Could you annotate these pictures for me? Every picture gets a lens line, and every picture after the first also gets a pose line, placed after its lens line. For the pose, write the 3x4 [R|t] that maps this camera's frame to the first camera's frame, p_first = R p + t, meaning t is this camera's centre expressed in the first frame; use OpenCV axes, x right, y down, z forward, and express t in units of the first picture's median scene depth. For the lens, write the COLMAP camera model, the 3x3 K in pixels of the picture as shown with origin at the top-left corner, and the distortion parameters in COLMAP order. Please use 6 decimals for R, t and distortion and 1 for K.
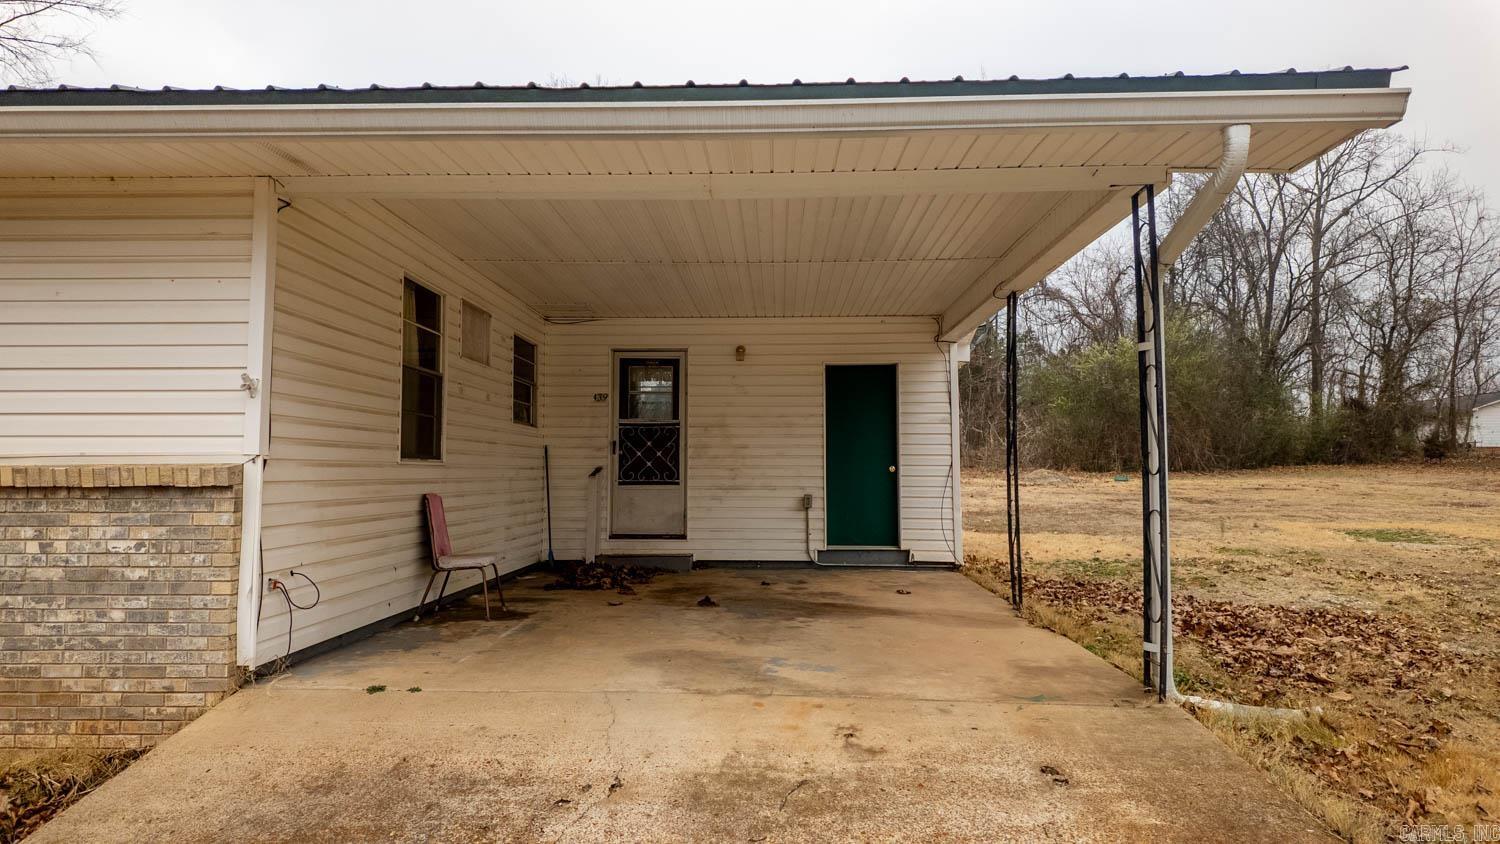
lens RADIAL K [[879.7, 0, 744.0], [0, 879.7, 412.4], [0, 0, 1]] dist [0.026450, -0.003023]
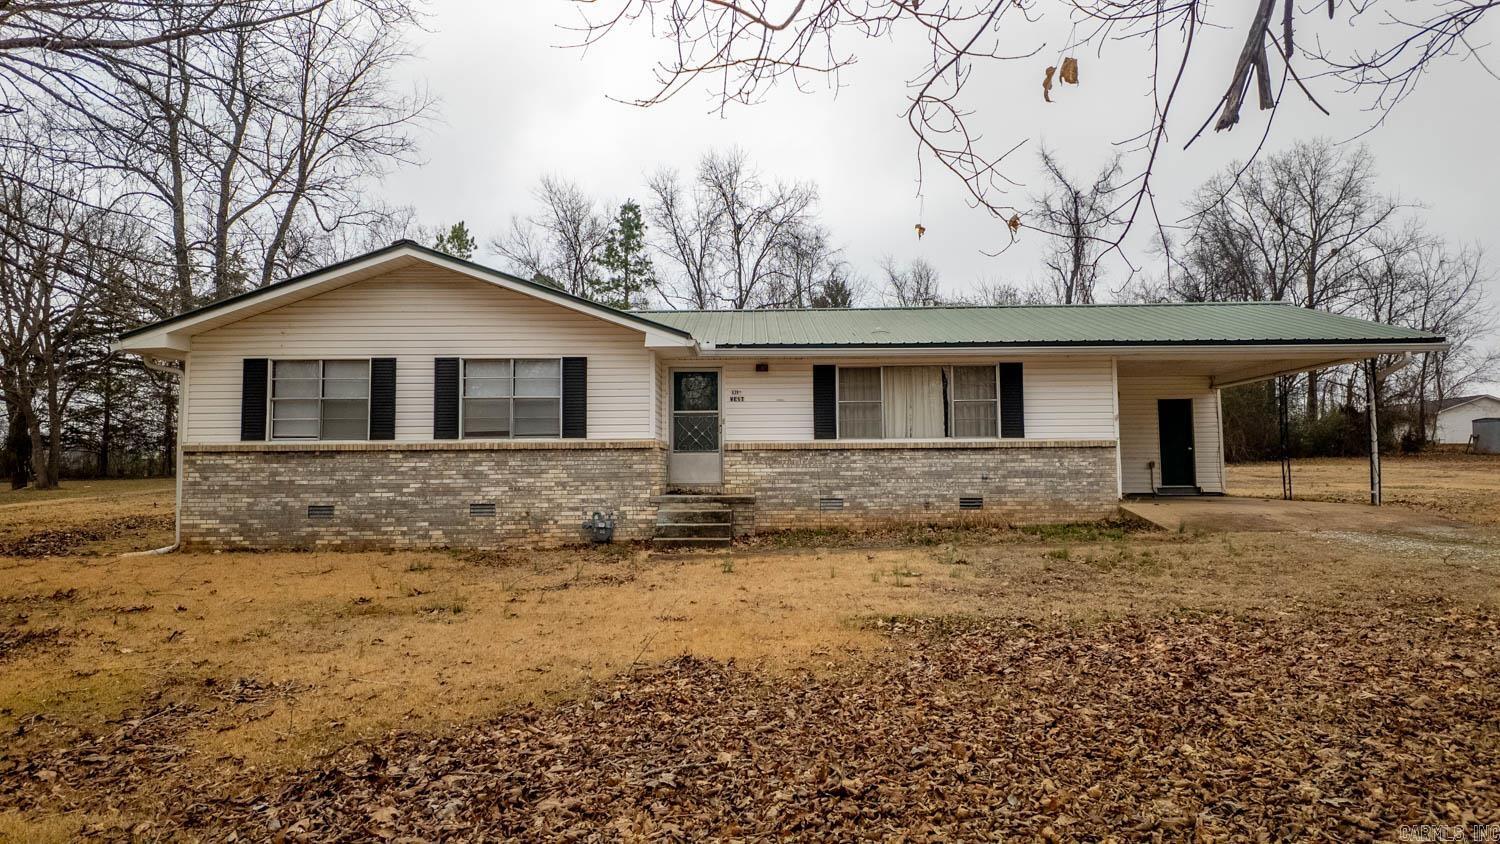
lens RADIAL K [[879.7, 0, 754.5], [0, 879.7, 419.1], [0, 0, 1]] dist [0.026450, -0.003023]
pose [[0.999251, -0.008421, 0.037770, -0.201920], [0.008423, 0.999965, 0.000111, -0.003441], [-0.037770, 0.000207, 0.999286, -0.229218]]
